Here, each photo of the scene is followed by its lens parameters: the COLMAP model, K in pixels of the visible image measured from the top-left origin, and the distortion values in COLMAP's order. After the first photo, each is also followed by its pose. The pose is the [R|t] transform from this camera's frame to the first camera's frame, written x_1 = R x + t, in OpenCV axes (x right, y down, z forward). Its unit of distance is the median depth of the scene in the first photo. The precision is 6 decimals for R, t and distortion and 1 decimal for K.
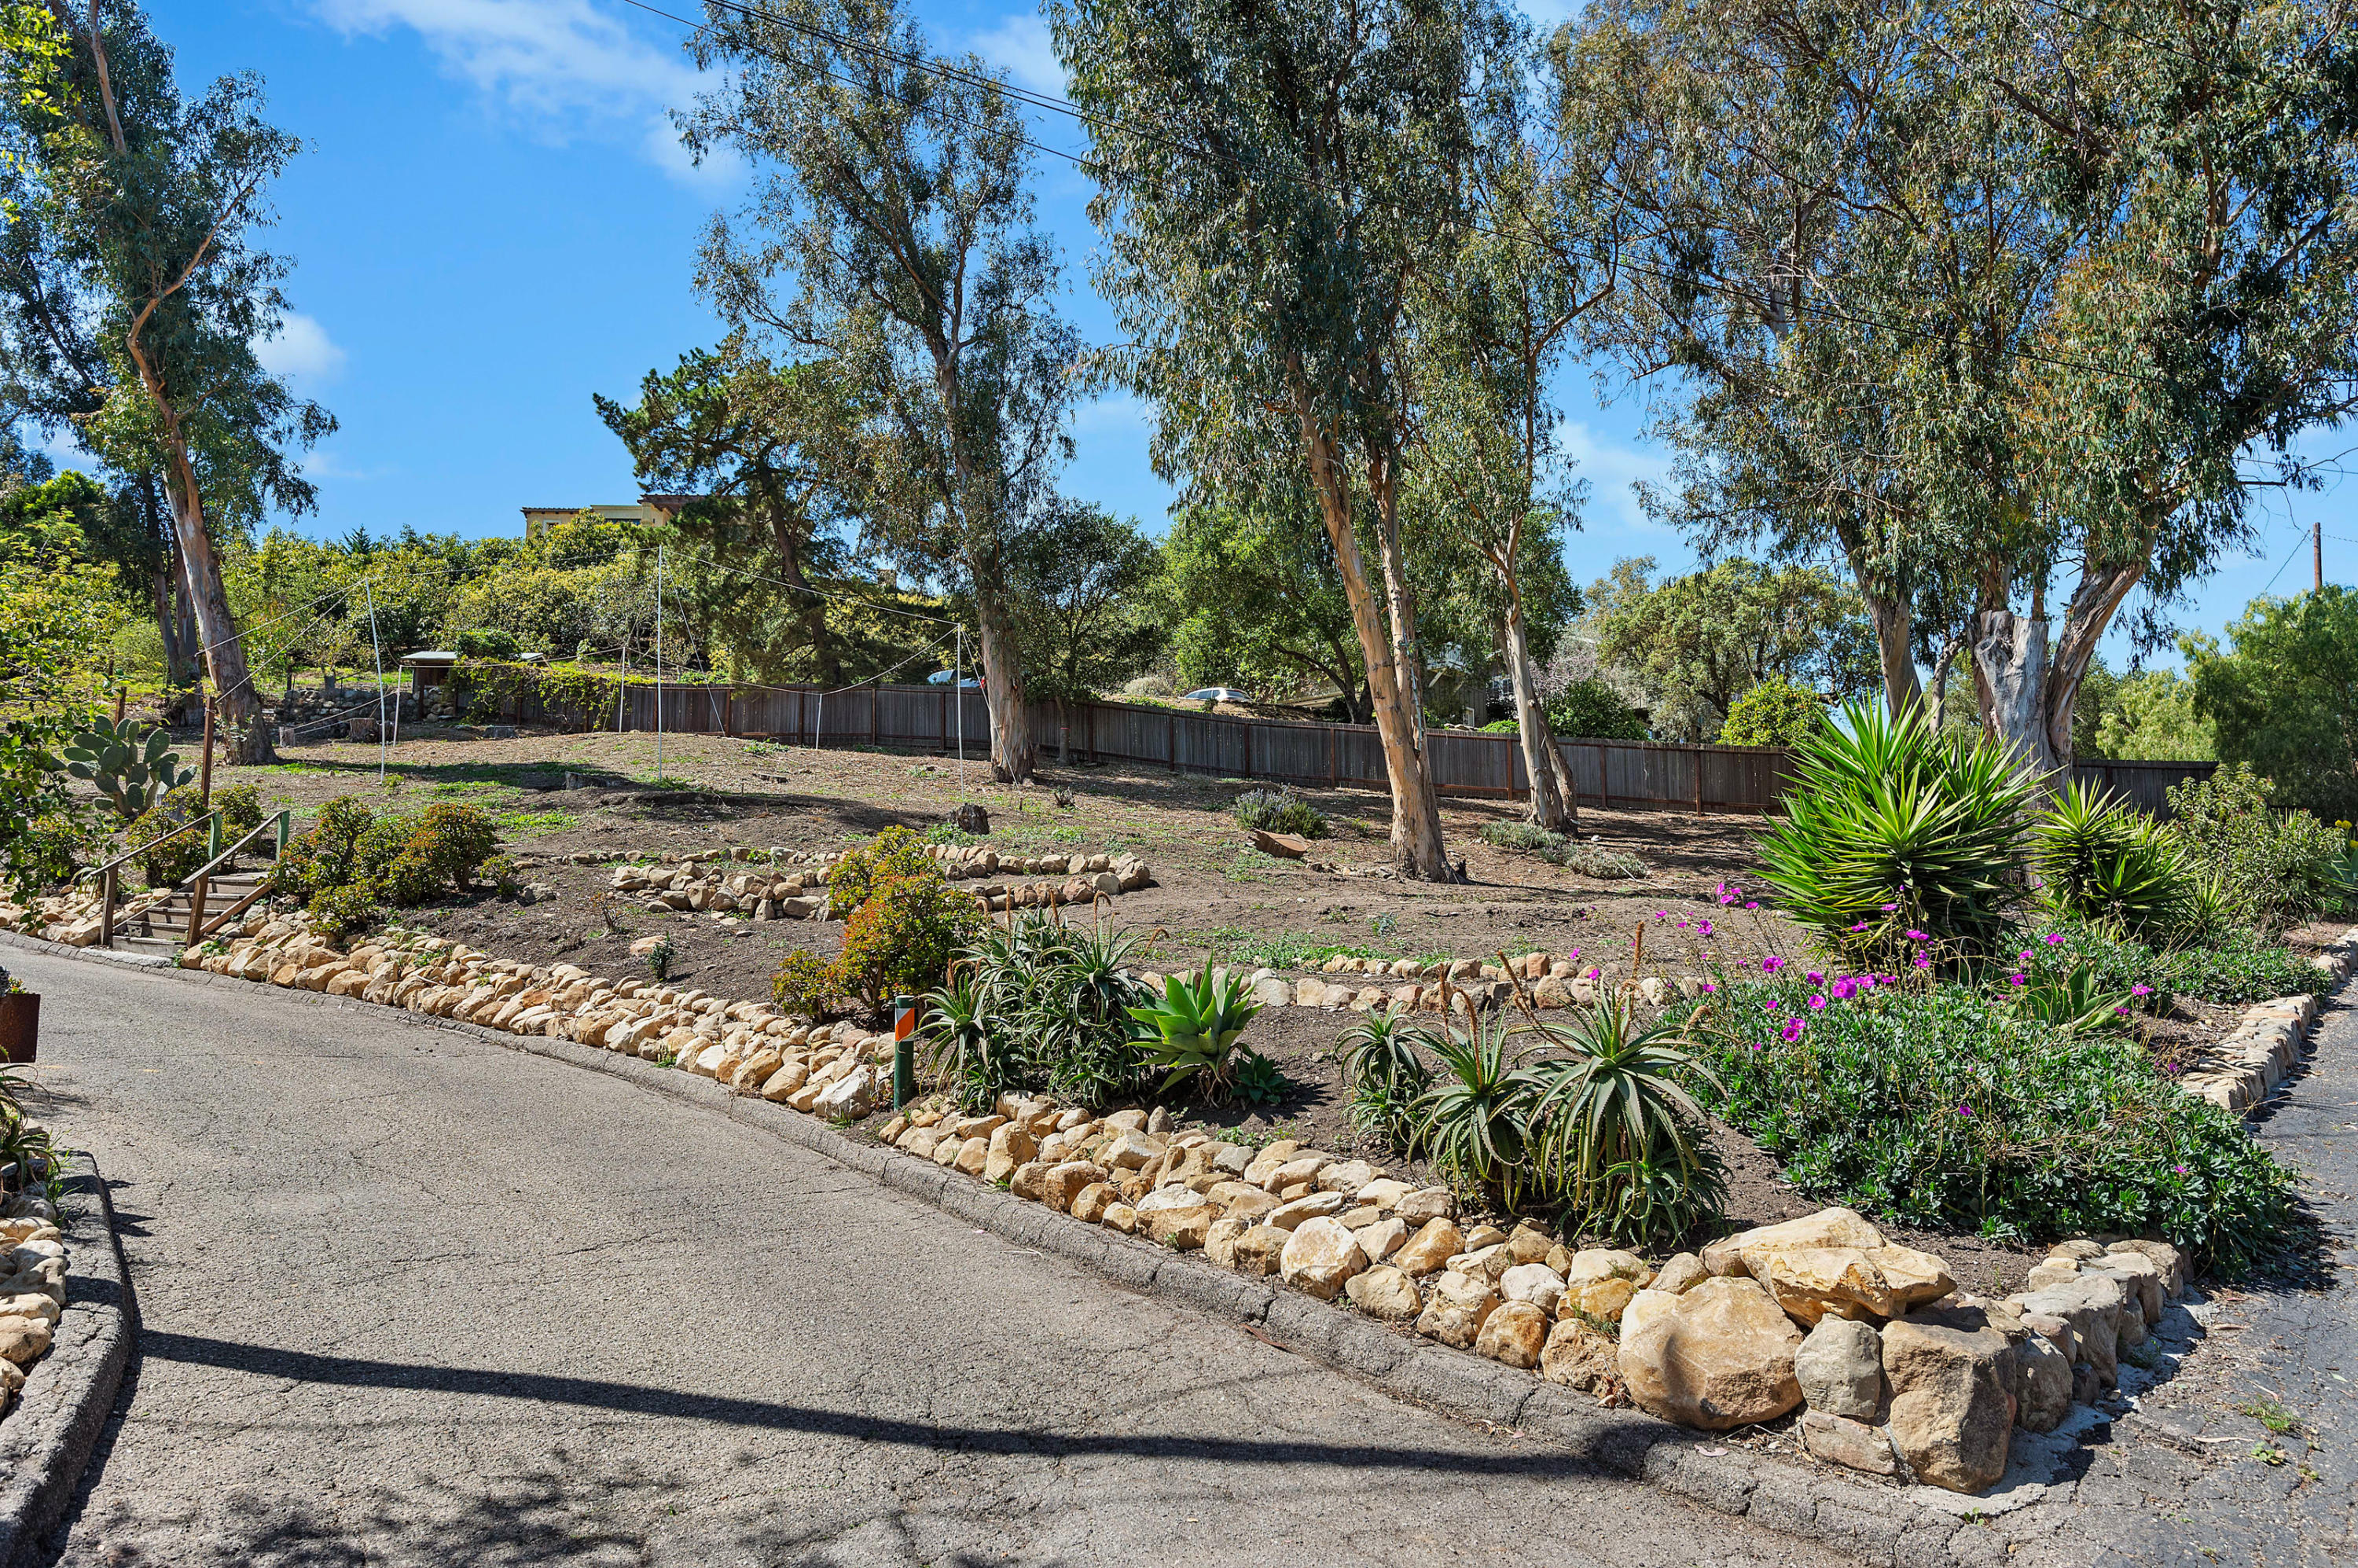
lens RADIAL K [[1571.1, 0, 1179.0], [0, 1571.1, 784.0], [0, 0, 1]] dist [0.040432, 0.001188]
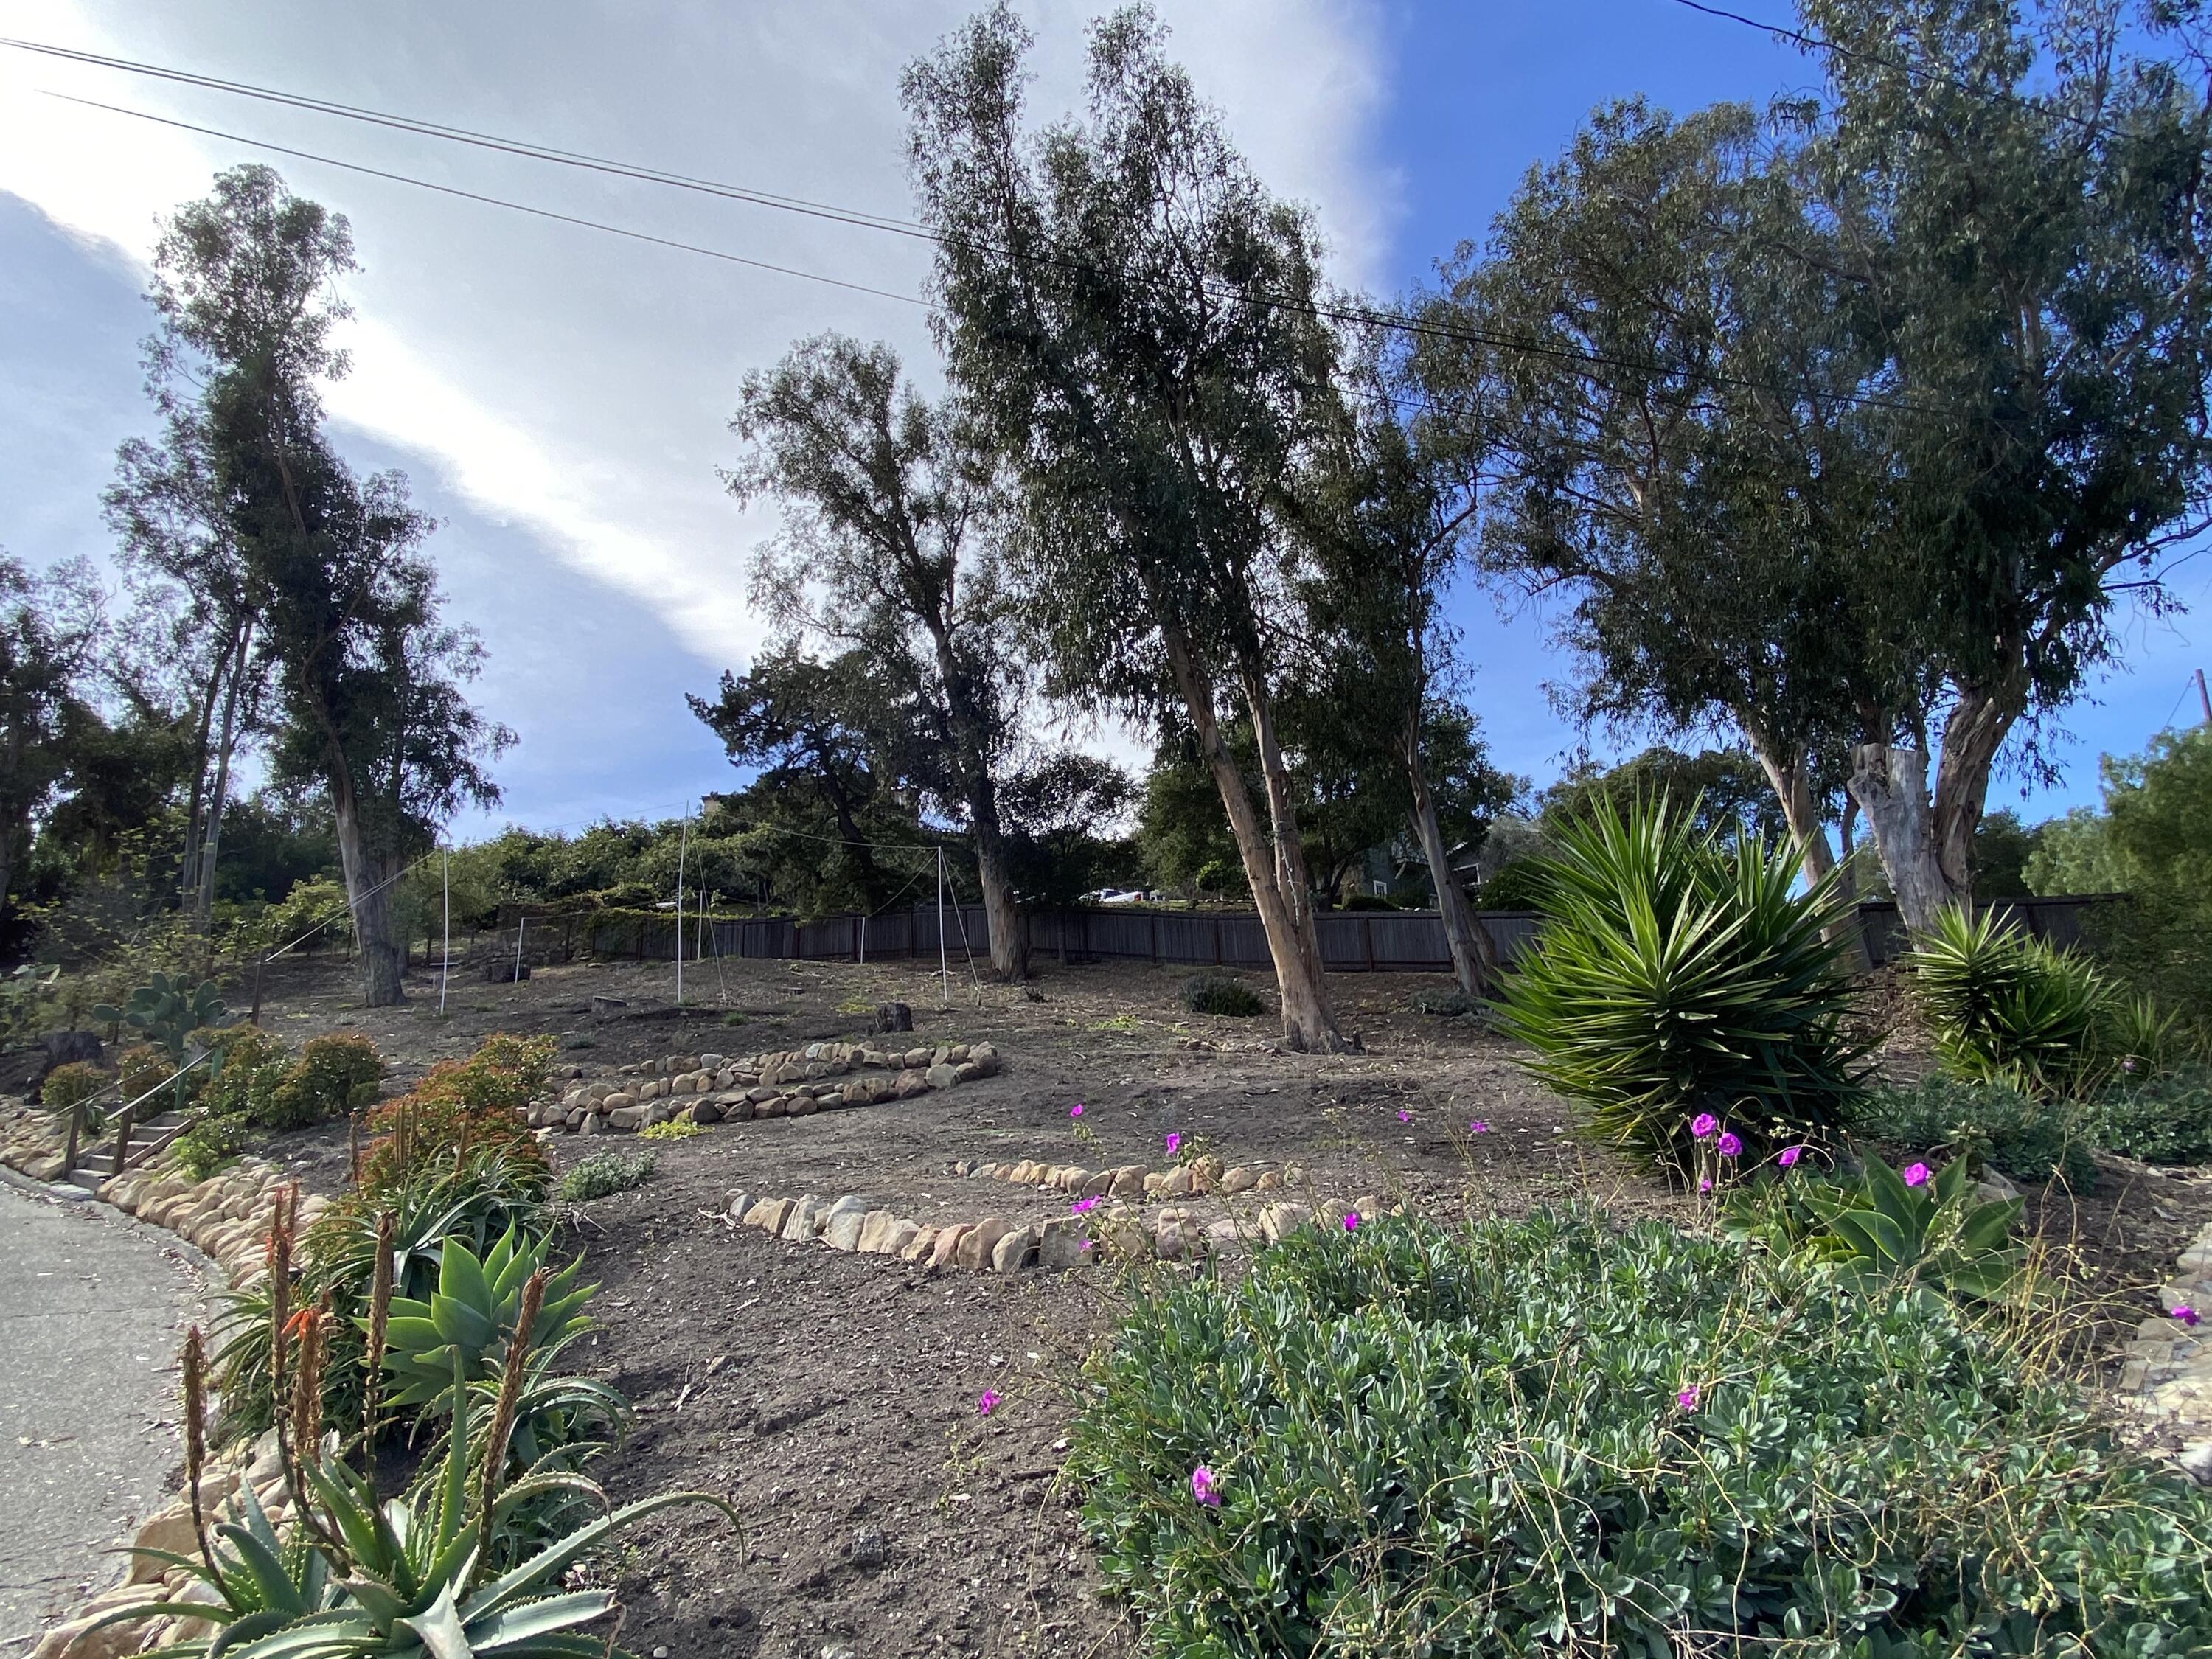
lens RADIAL K [[1177.3, 0, 1106.0], [0, 1177.3, 829.5], [0, 0, 1]] dist [0.105162, -0.091940]
pose [[0.988800, -0.075664, -0.128648, 0.085528], [0.058661, 0.989623, -0.131171, 0.006665], [0.137238, 0.122155, 0.982977, 0.127949]]
